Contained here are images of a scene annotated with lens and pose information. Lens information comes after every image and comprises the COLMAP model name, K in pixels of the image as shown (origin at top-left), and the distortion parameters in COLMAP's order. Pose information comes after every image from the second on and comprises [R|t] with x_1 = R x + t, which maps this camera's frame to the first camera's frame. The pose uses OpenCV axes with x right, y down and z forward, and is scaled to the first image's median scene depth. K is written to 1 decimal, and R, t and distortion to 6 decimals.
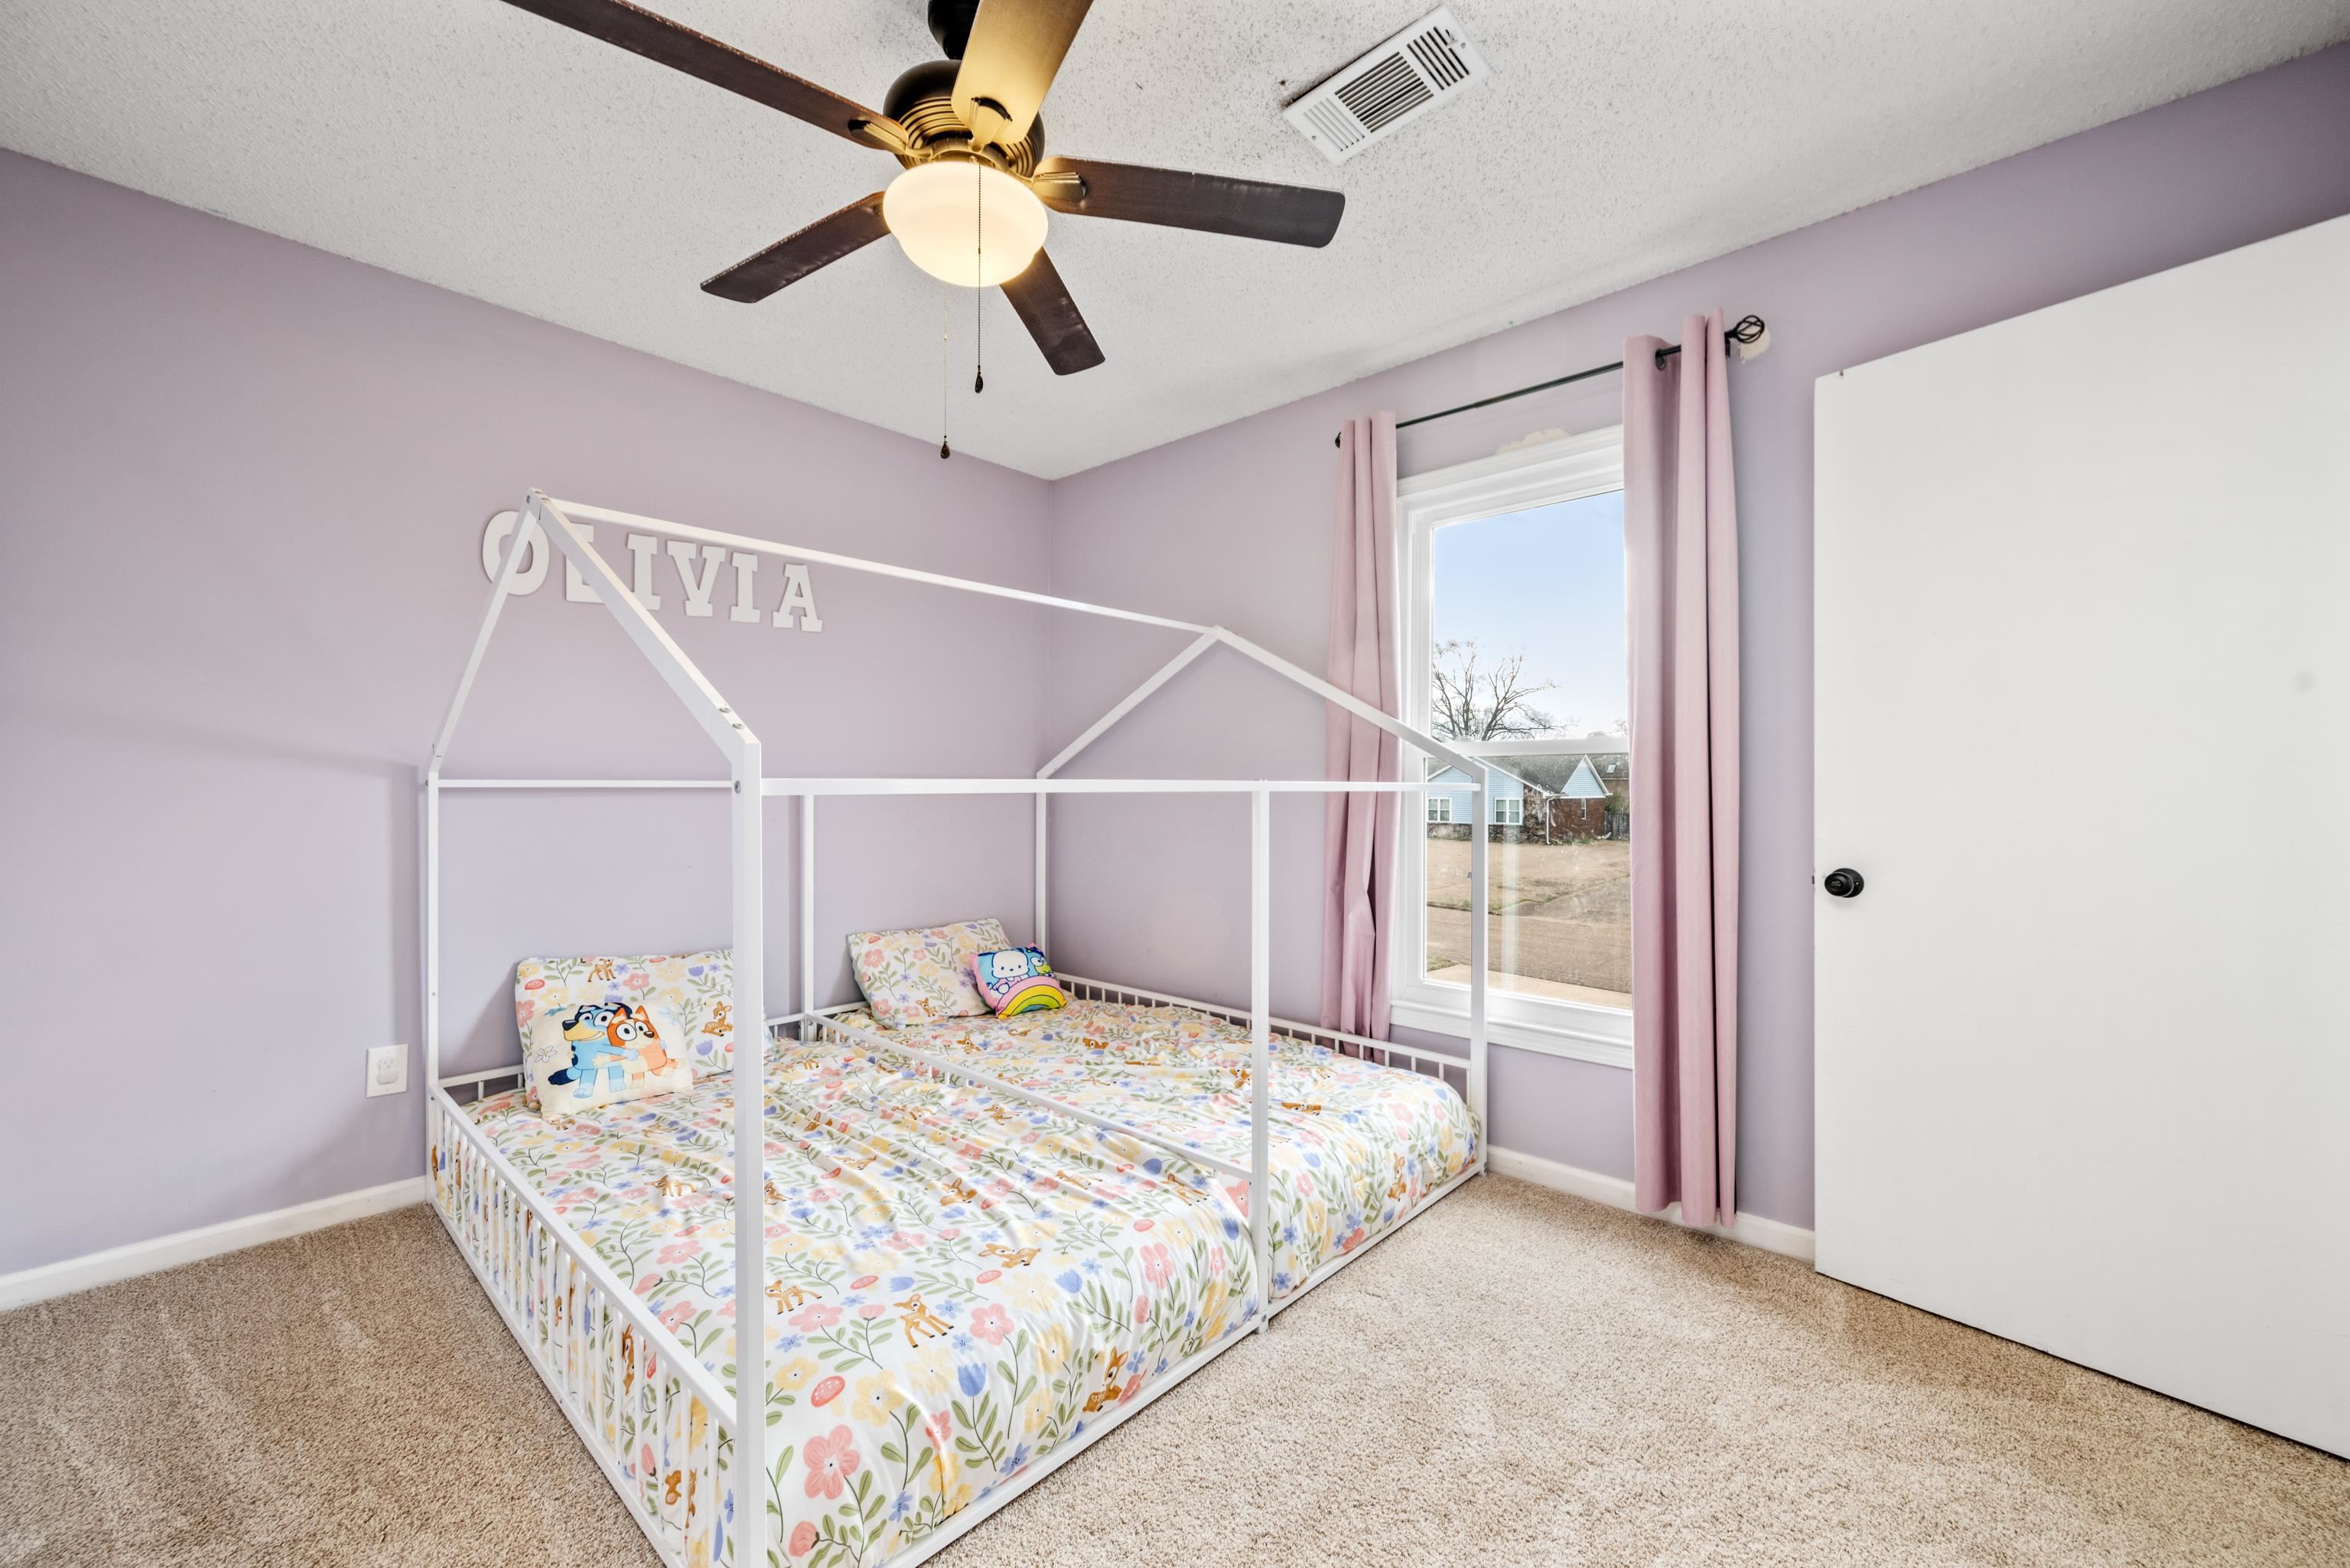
lens RADIAL K [[913.5, 0, 1188.0], [0, 913.5, 787.2], [0, 0, 1]] dist [-0.001730, -0.000774]
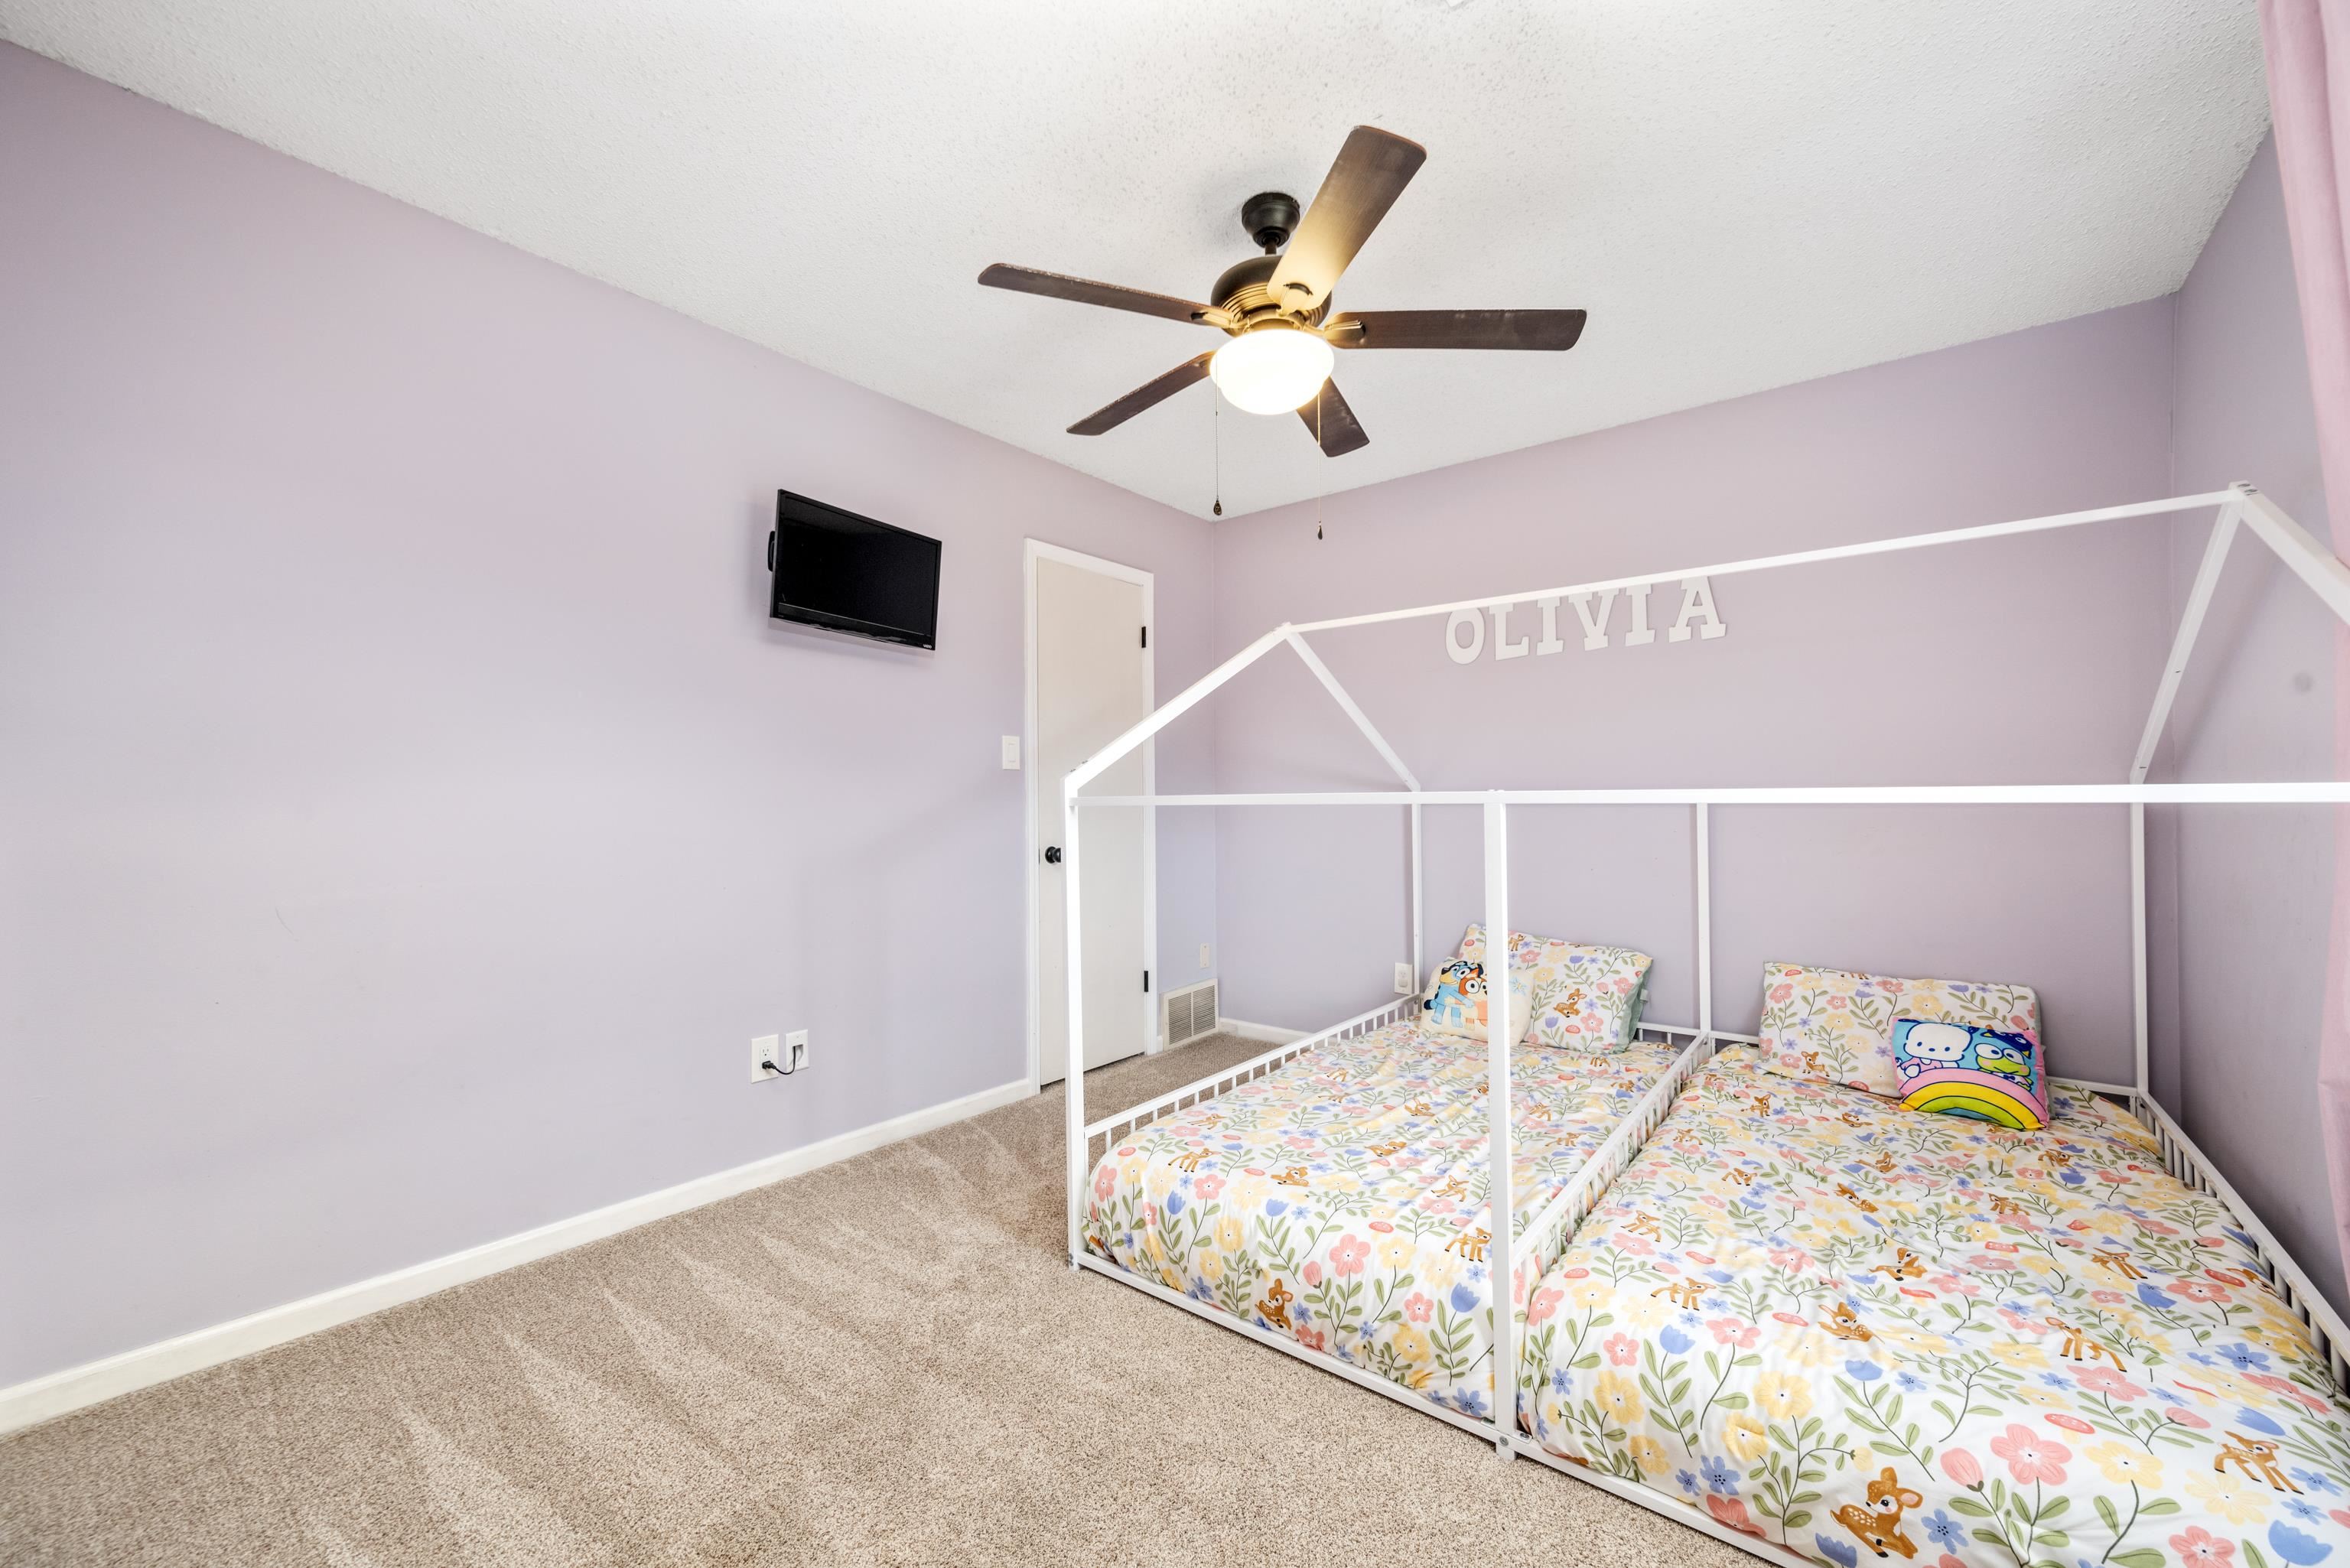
lens RADIAL K [[913.5, 0, 1189.1], [0, 913.5, 792.0], [0, 0, 1]] dist [-0.001730, -0.000774]
pose [[0.079387, -0.012516, -0.996765, 0.699958], [0.004260, 0.999916, -0.012216, 0.002800], [0.996835, -0.003276, 0.079433, 0.513553]]
